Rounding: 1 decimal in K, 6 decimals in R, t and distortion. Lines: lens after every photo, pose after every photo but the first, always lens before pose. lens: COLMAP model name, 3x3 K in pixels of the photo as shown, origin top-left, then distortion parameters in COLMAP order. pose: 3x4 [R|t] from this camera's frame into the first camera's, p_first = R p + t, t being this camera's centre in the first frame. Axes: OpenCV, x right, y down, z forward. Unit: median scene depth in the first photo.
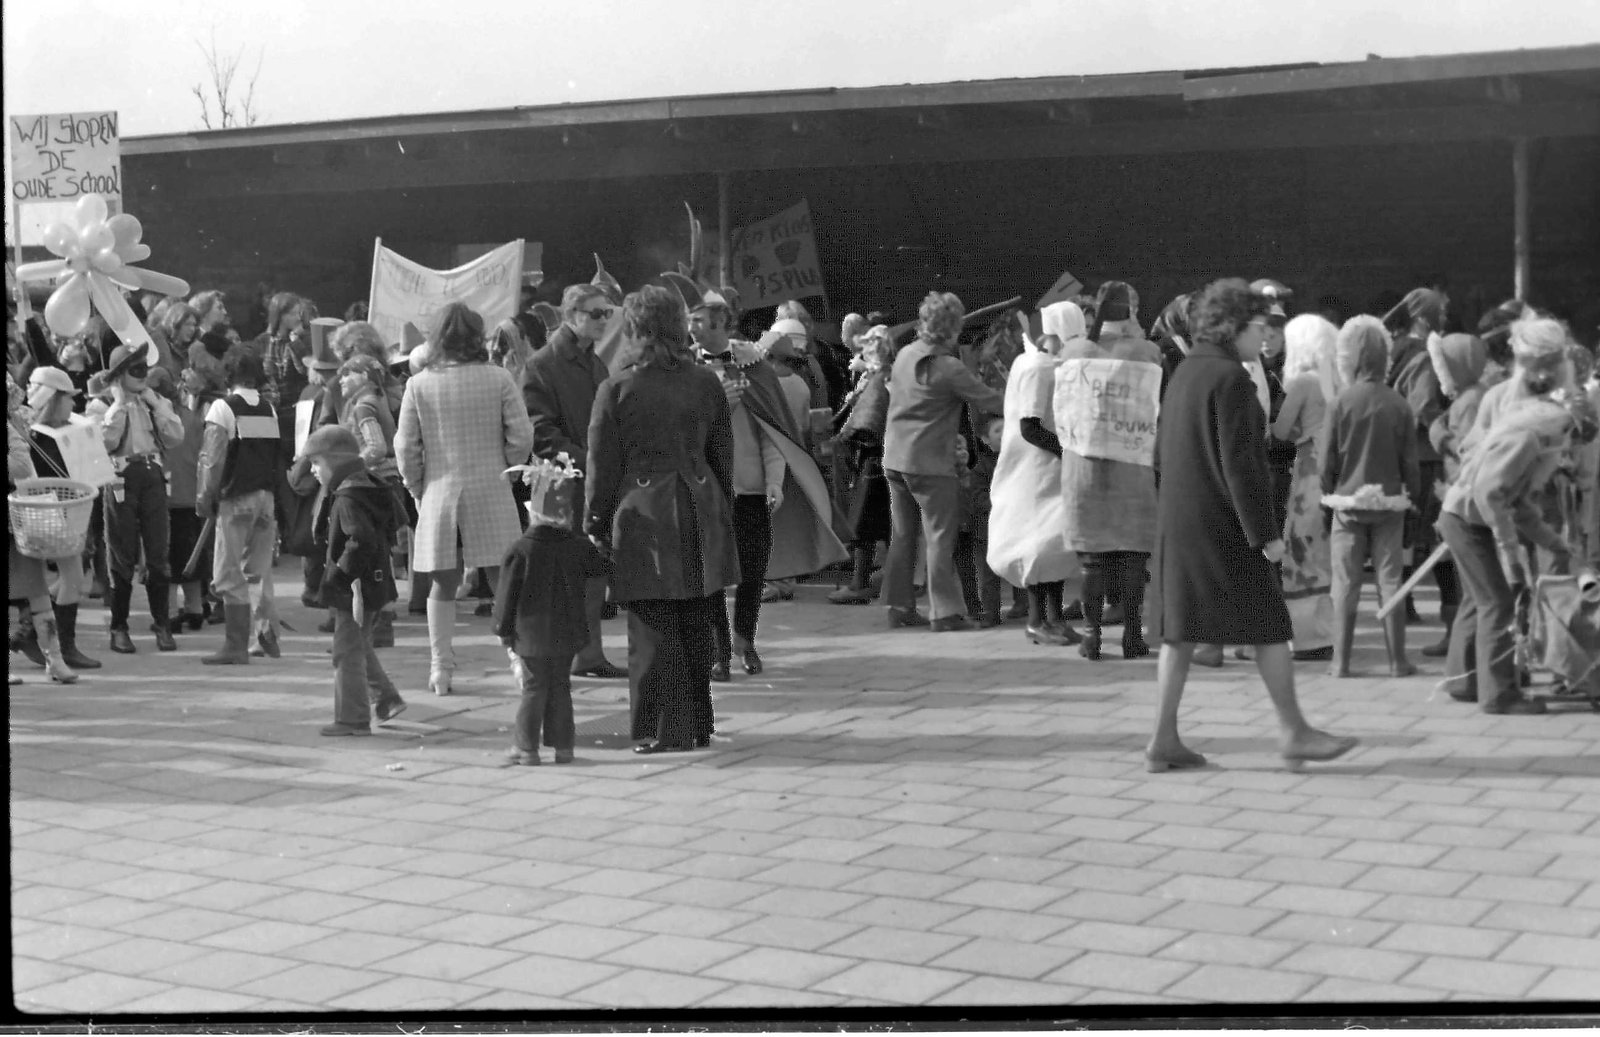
lens RADIAL K [[2325.4, 0, 800.0], [0, 2325.4, 518.5], [0, 0, 1]] dist [-0.221318, 0.001055]
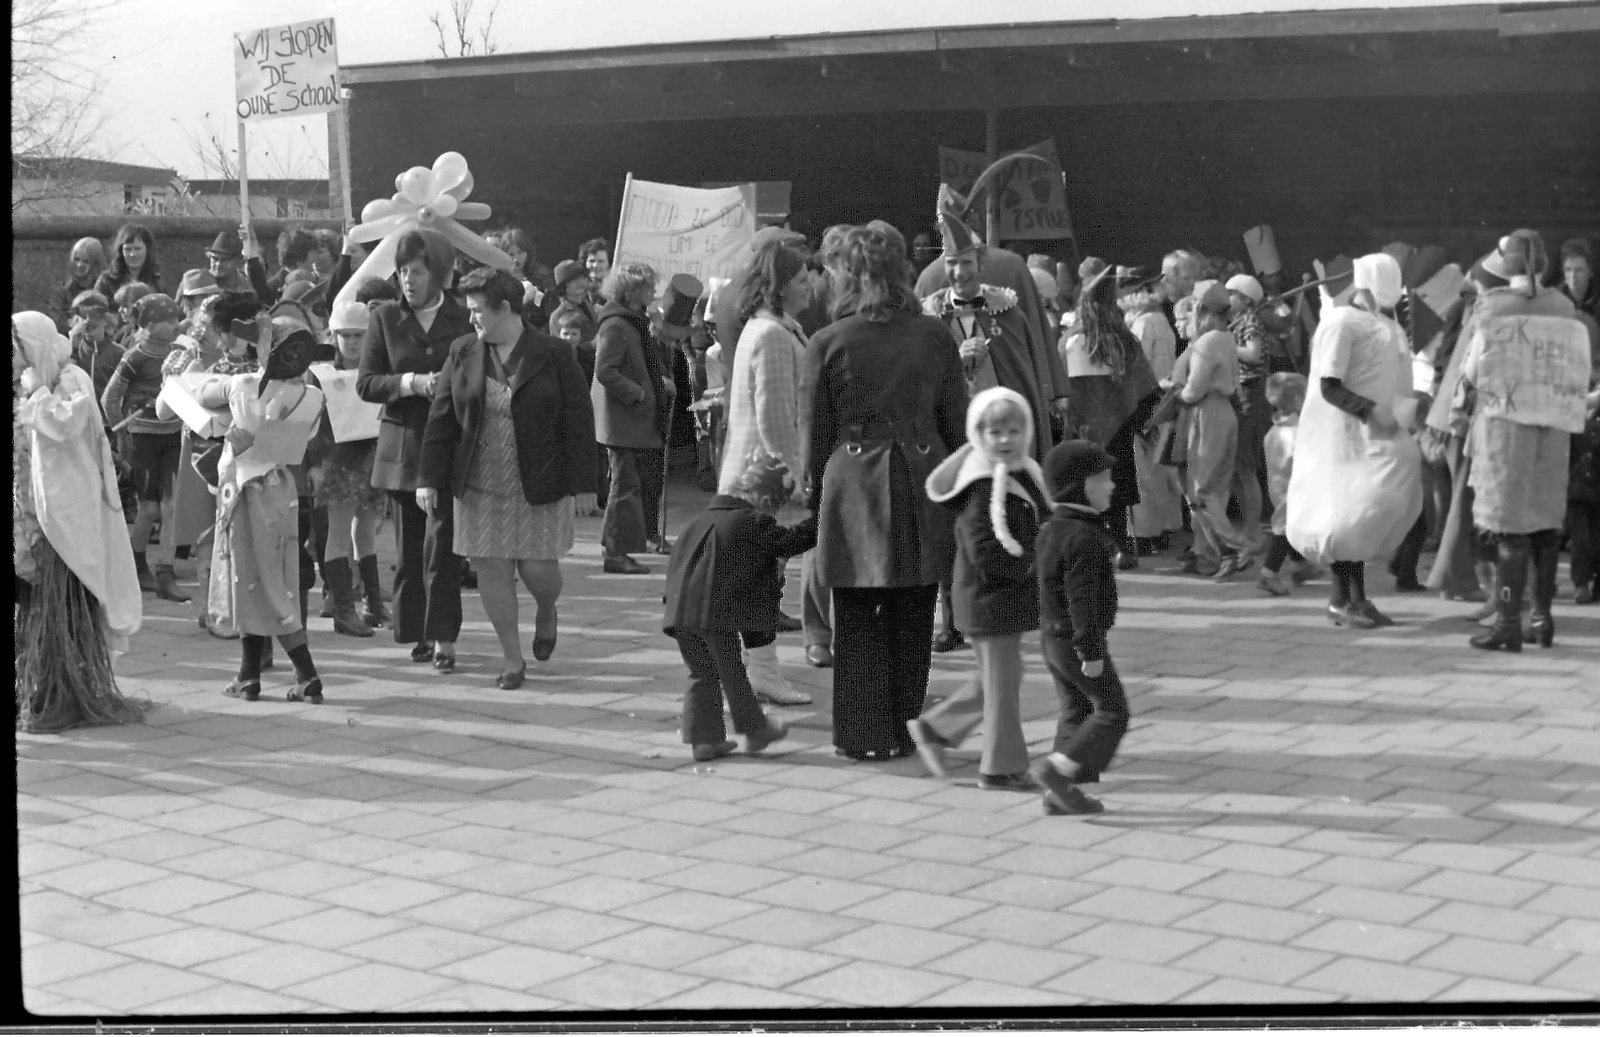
lens RADIAL K [[2325.4, 0, 800.0], [0, 2325.4, 518.5], [0, 0, 1]] dist [-0.221318, 0.001055]
pose [[0.995449, 0.020627, -0.093035, -0.034260], [-0.018375, 0.999519, 0.024995, -0.008809], [0.093506, -0.023172, 0.995349, 0.098100]]
